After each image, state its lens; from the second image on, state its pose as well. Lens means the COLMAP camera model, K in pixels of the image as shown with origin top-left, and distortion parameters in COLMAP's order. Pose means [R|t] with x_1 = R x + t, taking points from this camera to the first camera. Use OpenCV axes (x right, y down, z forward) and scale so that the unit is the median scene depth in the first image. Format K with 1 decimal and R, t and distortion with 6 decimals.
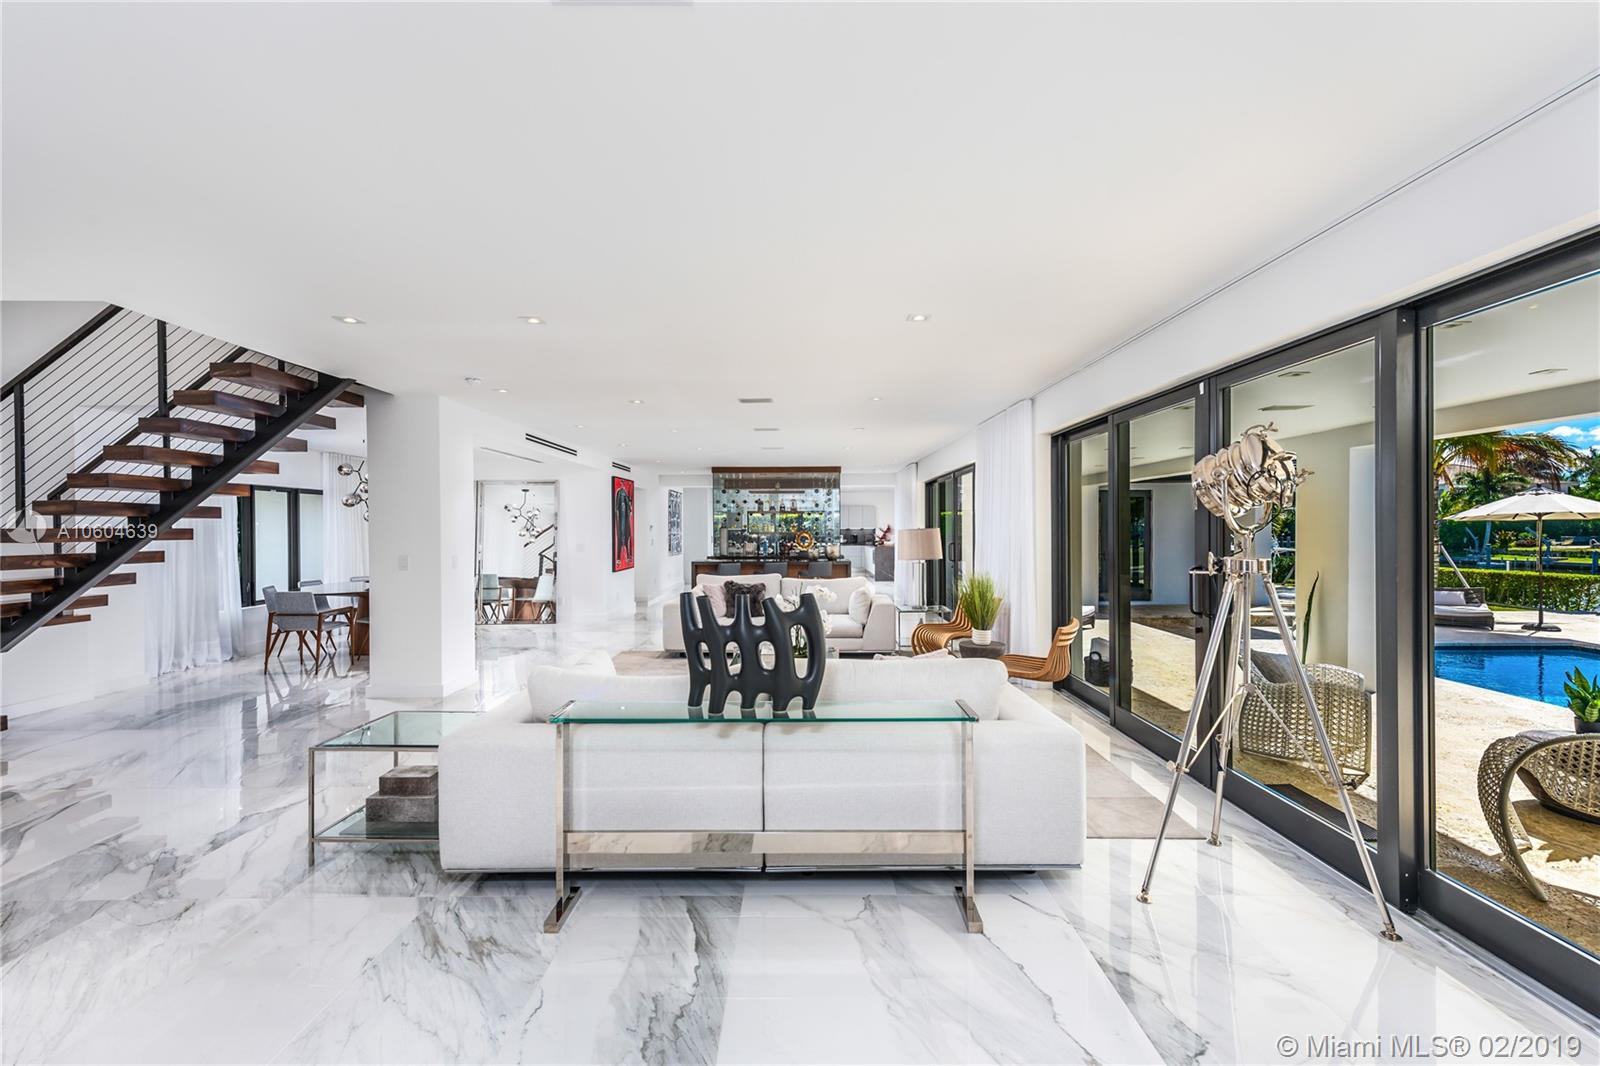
lens RADIAL K [[709.0, 0, 800.0], [0, 709.0, 533.0], [0, 0, 1]] dist [-0.001824, -0.000023]
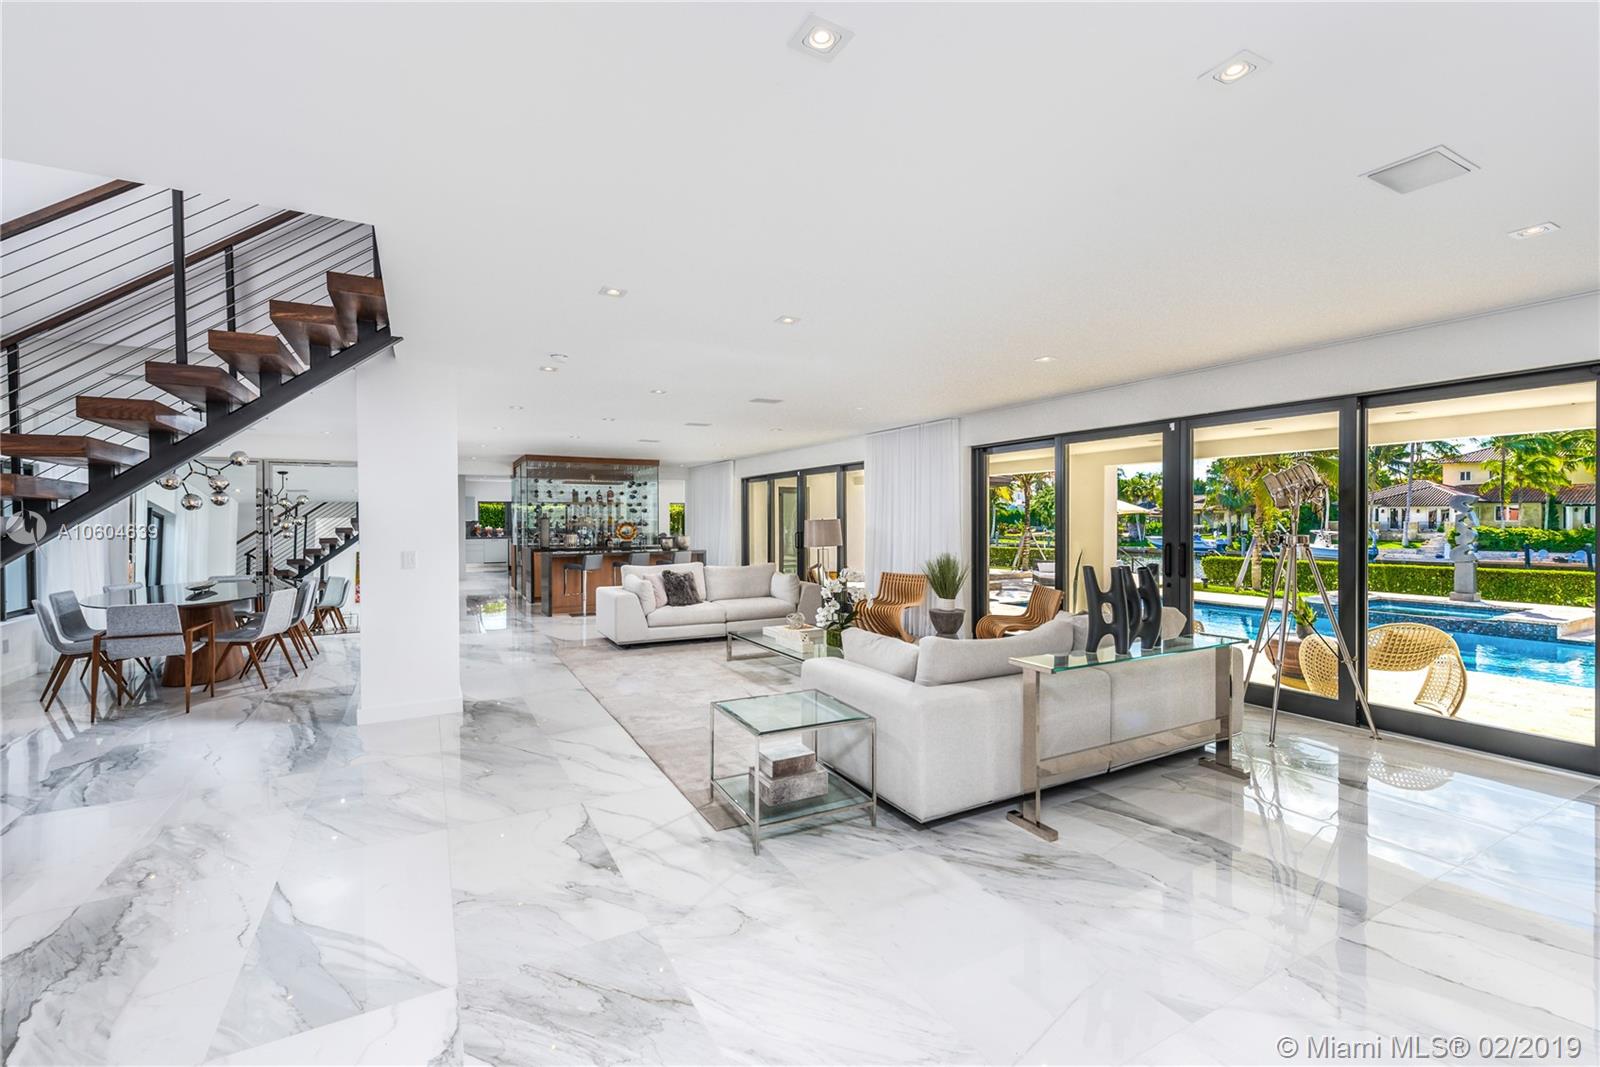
lens RADIAL K [[680.0, 0, 795.6], [0, 680.0, 525.2], [0, 0, 1]] dist [0.001594, 0.000112]
pose [[0.882287, -0.002827, 0.470703, -1.053835], [0.002455, 0.999996, 0.001404, 0.003402], [-0.470705, -0.000083, 0.882291, 0.123473]]
